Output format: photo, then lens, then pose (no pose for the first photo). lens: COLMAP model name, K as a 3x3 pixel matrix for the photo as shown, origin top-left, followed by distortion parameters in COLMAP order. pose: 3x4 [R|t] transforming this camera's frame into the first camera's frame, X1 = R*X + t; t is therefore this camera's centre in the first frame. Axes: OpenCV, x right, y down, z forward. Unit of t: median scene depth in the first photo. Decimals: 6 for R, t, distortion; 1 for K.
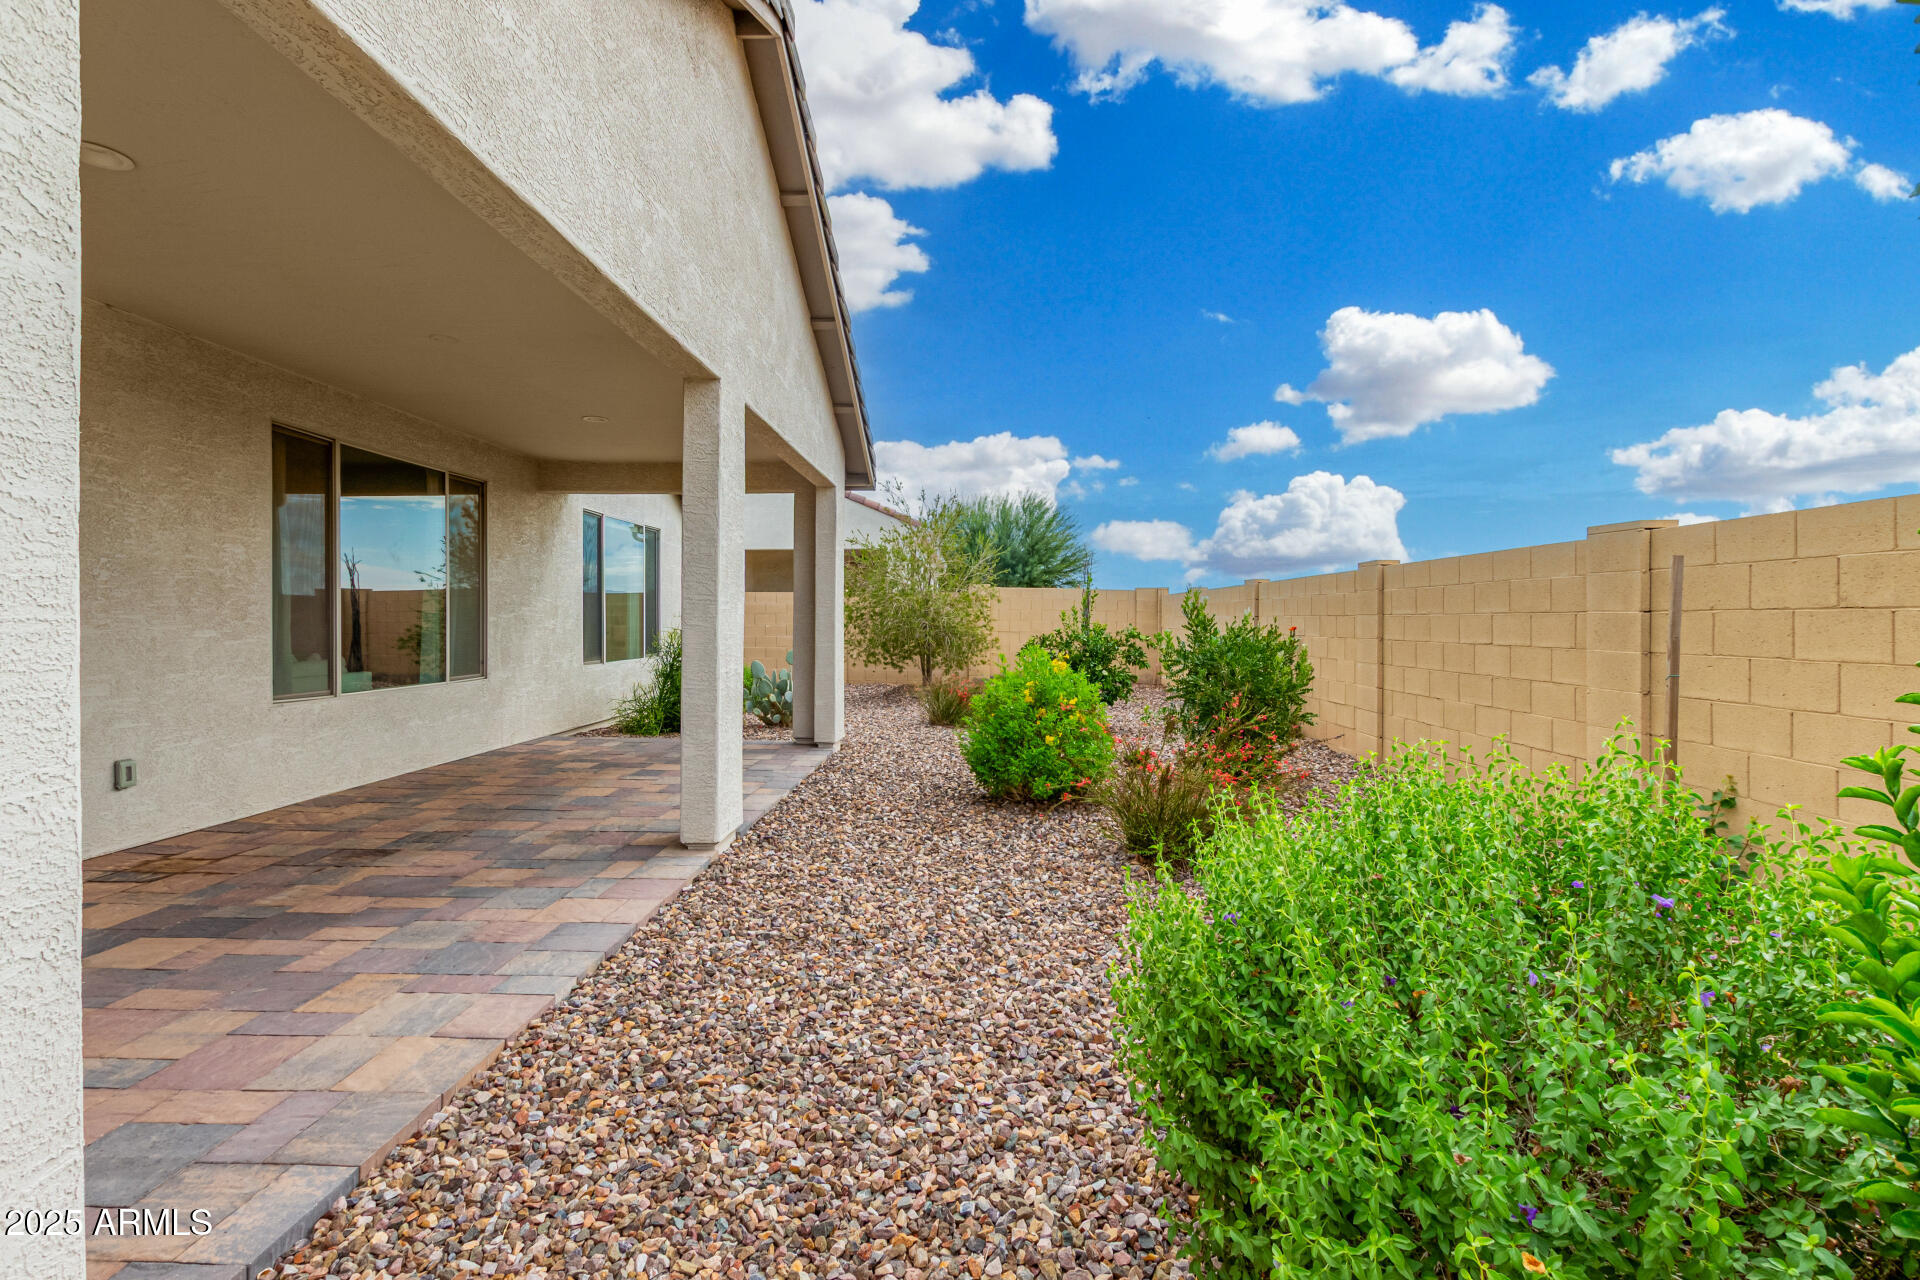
lens RADIAL K [[908.7, 0, 977.5], [0, 908.7, 619.3], [0, 0, 1]] dist [0.012171, -0.005193]
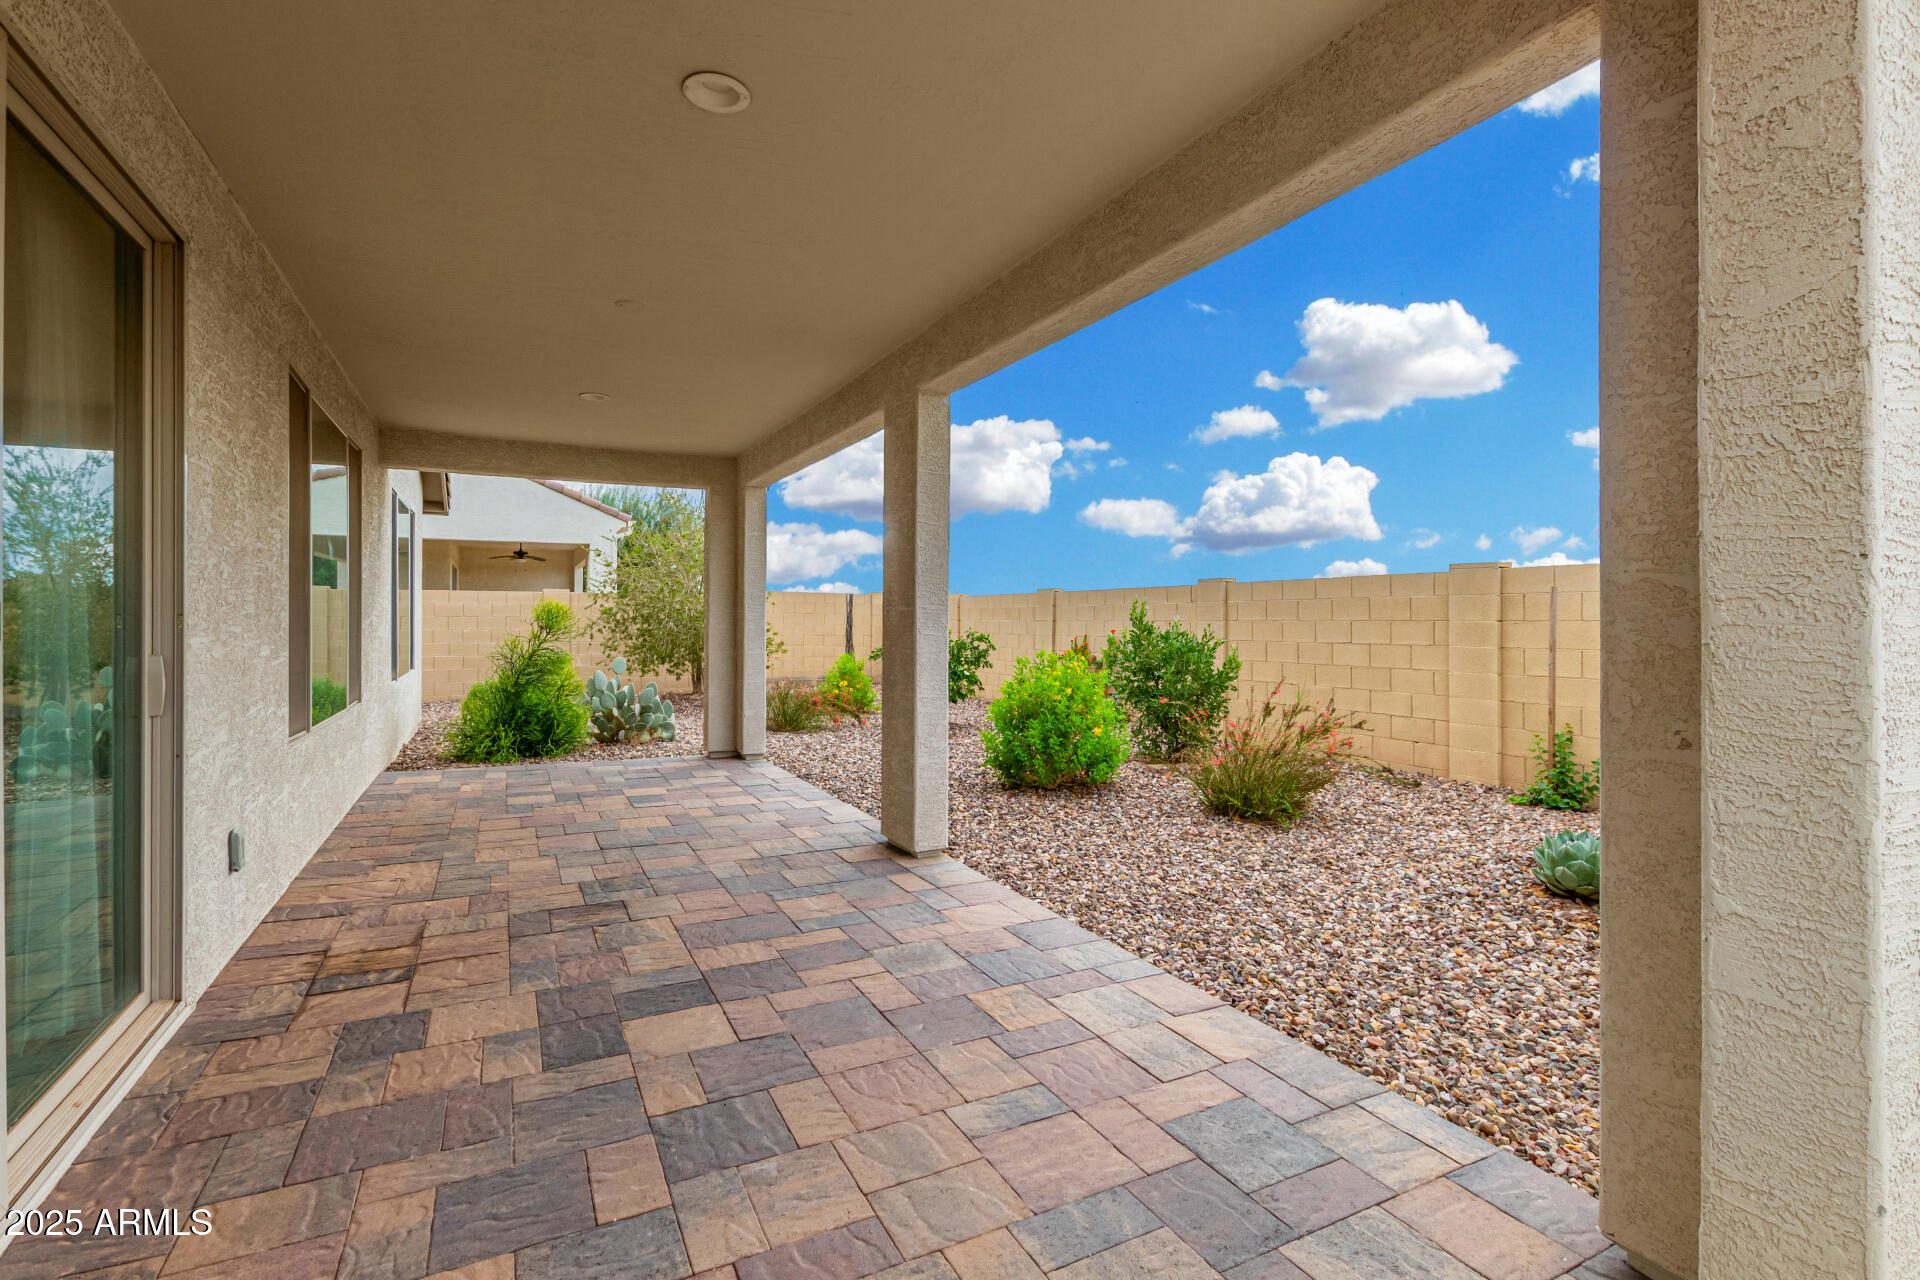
lens RADIAL K [[908.7, 0, 968.1], [0, 908.7, 625.7], [0, 0, 1]] dist [0.012171, -0.005193]
pose [[0.873402, -0.003940, 0.486985, -0.377487], [-0.000055, 0.999966, 0.008188, -0.006305], [-0.487001, -0.007178, 0.873372, 0.046995]]
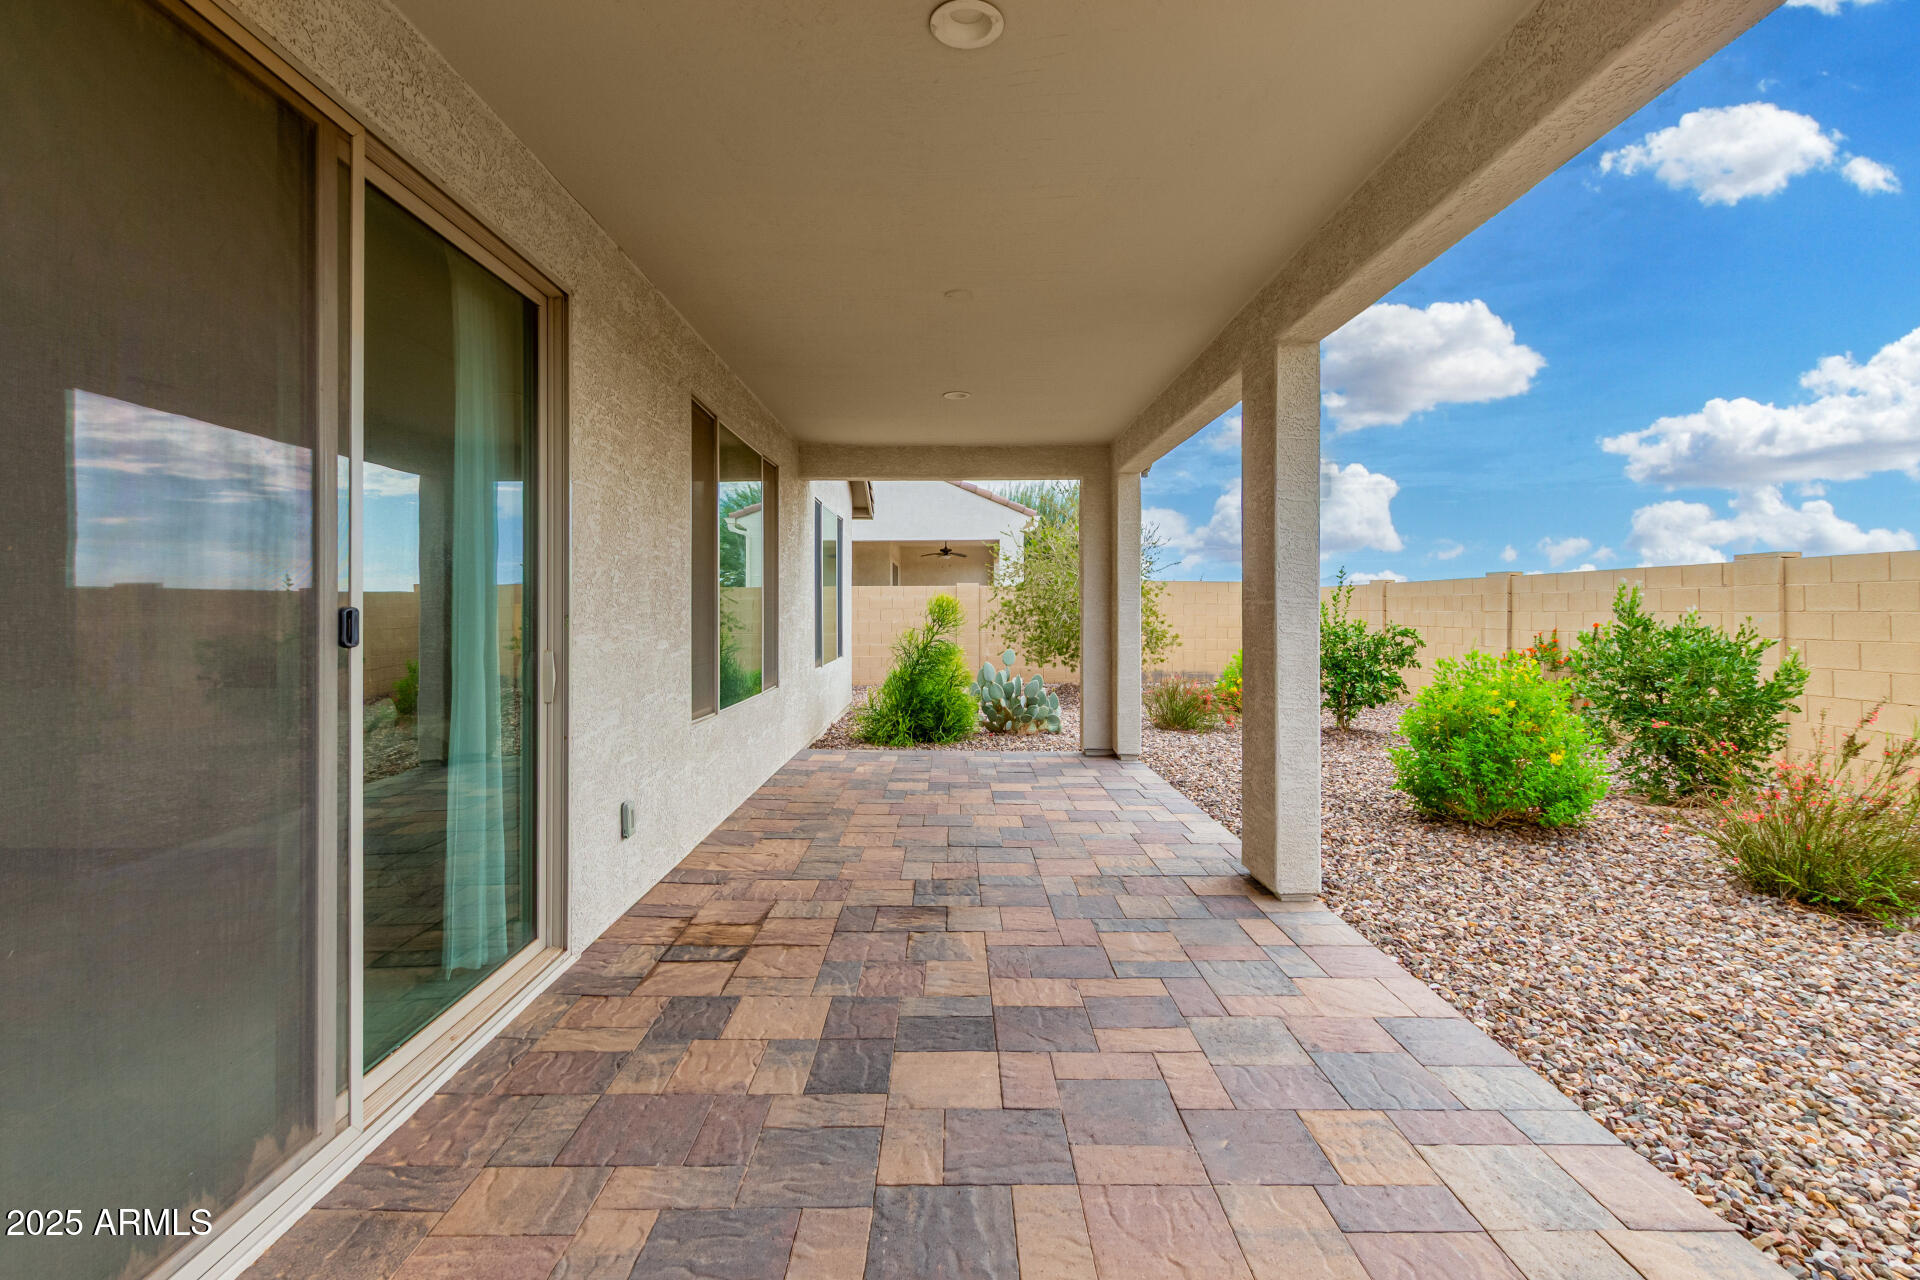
lens RADIAL K [[908.7, 0, 951.6], [0, 908.7, 605.8], [0, 0, 1]] dist [0.012171, -0.005193]
pose [[0.999468, -0.005341, 0.032161, -0.322353], [0.005441, 0.999981, -0.003029, -0.009404], [-0.032144, 0.003202, 0.999478, 0.083461]]
